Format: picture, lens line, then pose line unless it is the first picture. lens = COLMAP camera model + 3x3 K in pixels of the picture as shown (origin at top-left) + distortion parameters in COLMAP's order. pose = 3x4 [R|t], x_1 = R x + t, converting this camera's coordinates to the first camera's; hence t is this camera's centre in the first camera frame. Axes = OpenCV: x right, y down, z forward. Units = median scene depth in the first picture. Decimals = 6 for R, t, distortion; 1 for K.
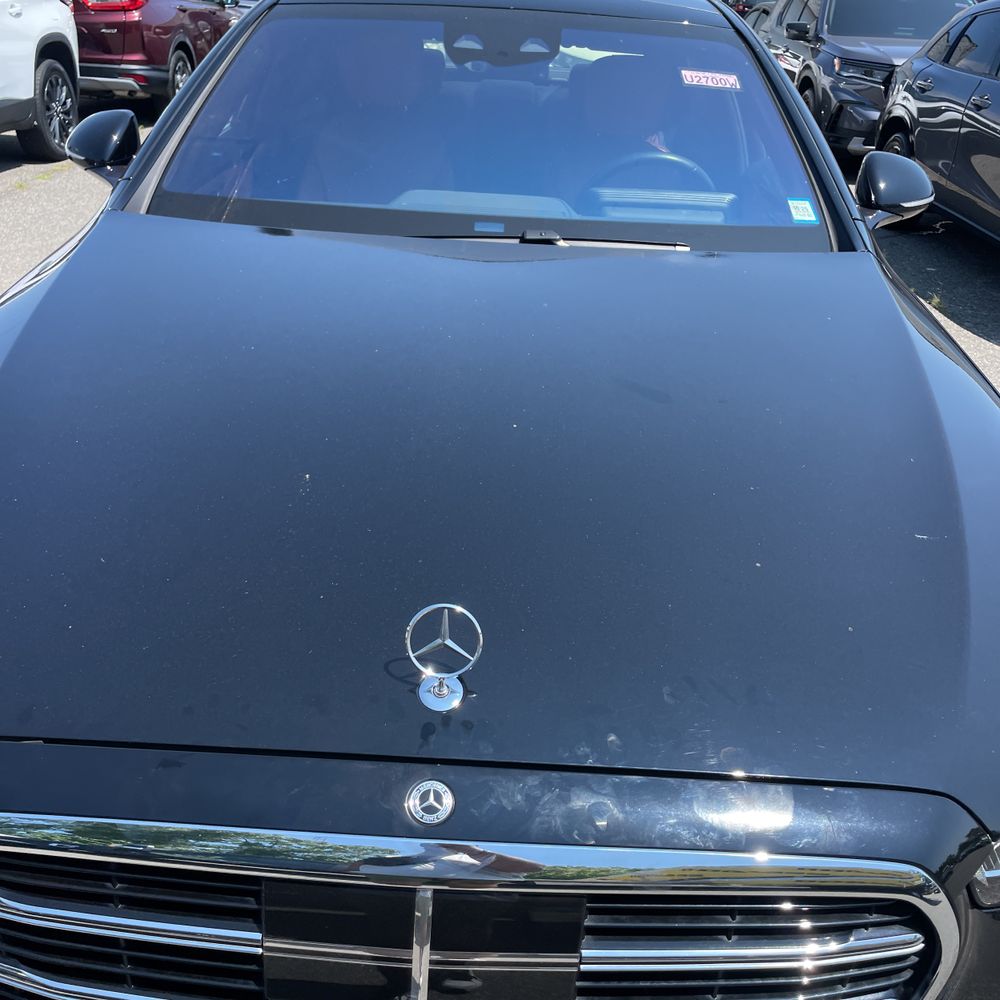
lens RADIAL K [[1024.8, 0, 496.3], [0, 1024.8, 483.7], [0, 0, 1]] dist [0.078549, -0.109365]
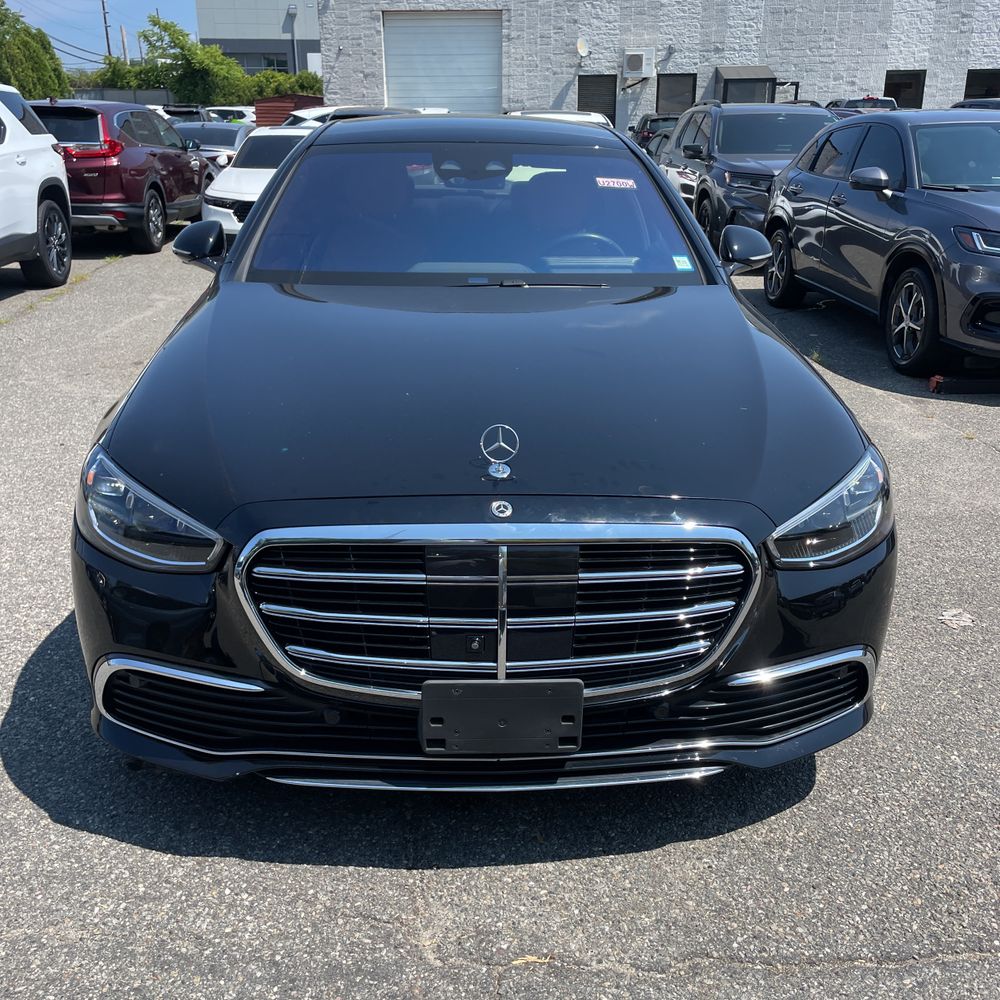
lens RADIAL K [[1024.8, 0, 496.3], [0, 1024.8, 483.7], [0, 0, 1]] dist [0.078549, -0.109365]
pose [[0.996665, -0.058185, 0.057216, -0.023420], [0.064112, 0.992094, -0.107888, 0.059066], [-0.050487, 0.111196, 0.992515, -0.130138]]
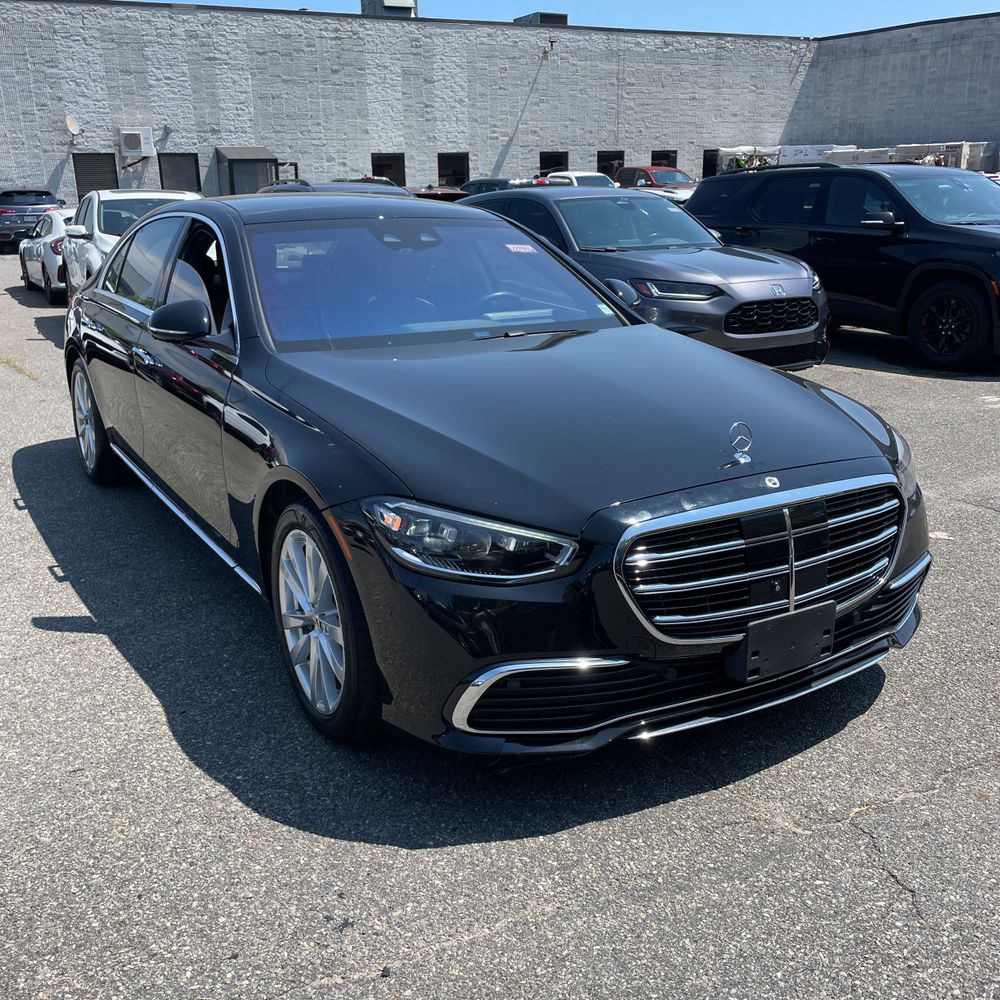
lens RADIAL K [[1021.2, 0, 500.0], [0, 1021.2, 500.0], [0, 0, 1]] dist [0.084021, -0.118053]
pose [[0.838322, -0.201489, 0.506576, -0.253347], [0.276956, 0.957762, -0.077382, 0.044727], [-0.469587, 0.205170, 0.858716, -0.121871]]
